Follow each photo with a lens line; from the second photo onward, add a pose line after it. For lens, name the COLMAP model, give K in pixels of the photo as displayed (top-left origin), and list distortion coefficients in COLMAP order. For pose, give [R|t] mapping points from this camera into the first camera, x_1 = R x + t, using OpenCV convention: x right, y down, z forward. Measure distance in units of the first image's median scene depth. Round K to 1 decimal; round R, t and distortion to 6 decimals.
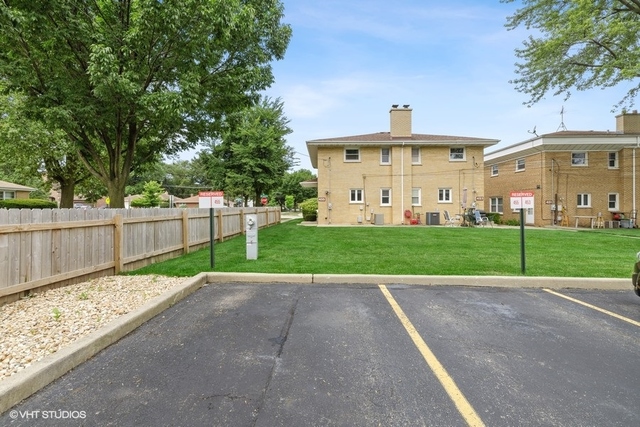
lens RADIAL K [[309.0, 0, 319.5], [0, 309.0, 212.6], [0, 0, 1]] dist [-0.005376, -0.000897]
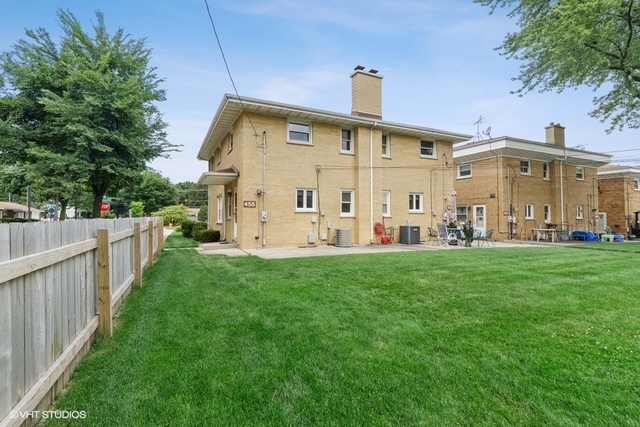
lens RADIAL K [[309.0, 0, 320.3], [0, 309.0, 210.9], [0, 0, 1]] dist [-0.005376, -0.000897]
pose [[0.891130, 0.013460, 0.453549, -0.131950], [0.004517, 0.999247, -0.038531, -0.008675], [-0.453726, 0.036385, 0.890398, 0.444638]]
